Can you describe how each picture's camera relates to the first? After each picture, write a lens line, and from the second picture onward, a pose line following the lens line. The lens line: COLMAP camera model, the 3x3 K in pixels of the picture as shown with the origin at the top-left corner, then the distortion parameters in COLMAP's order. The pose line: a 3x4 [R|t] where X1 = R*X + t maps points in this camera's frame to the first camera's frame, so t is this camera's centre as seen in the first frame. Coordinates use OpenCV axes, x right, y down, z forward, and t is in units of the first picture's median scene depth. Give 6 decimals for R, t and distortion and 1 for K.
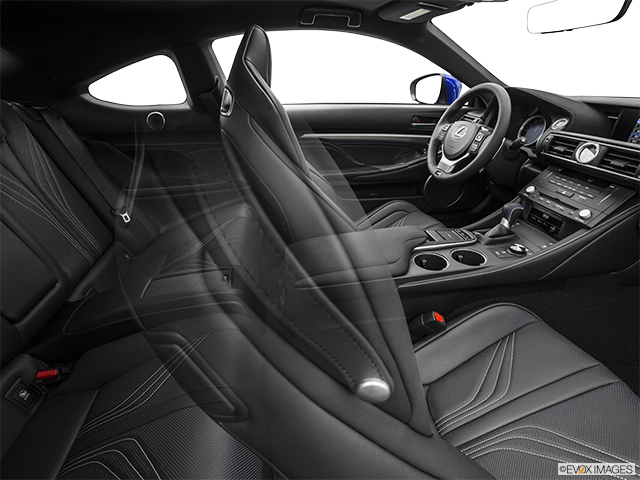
lens RADIAL K [[324.7, 0, 319.9], [0, 324.7, 238.3], [0, 0, 1]] dist [-0.051564, 0.013533]
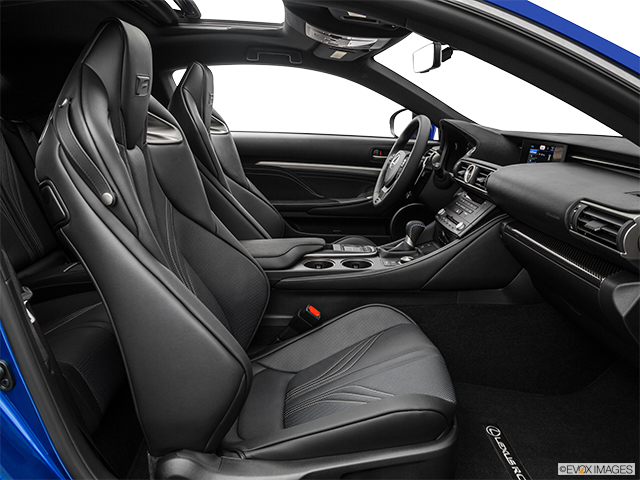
lens RADIAL K [[479.9, 0, 333.2], [0, 479.9, 248.4], [0, 0, 1]] dist [-0.117106, 0.035372]
pose [[0.994695, 0.063913, -0.080599, 0.459401], [-0.078430, 0.978210, -0.192235, 0.287122], [0.066557, 0.197537, 0.978033, -0.499476]]
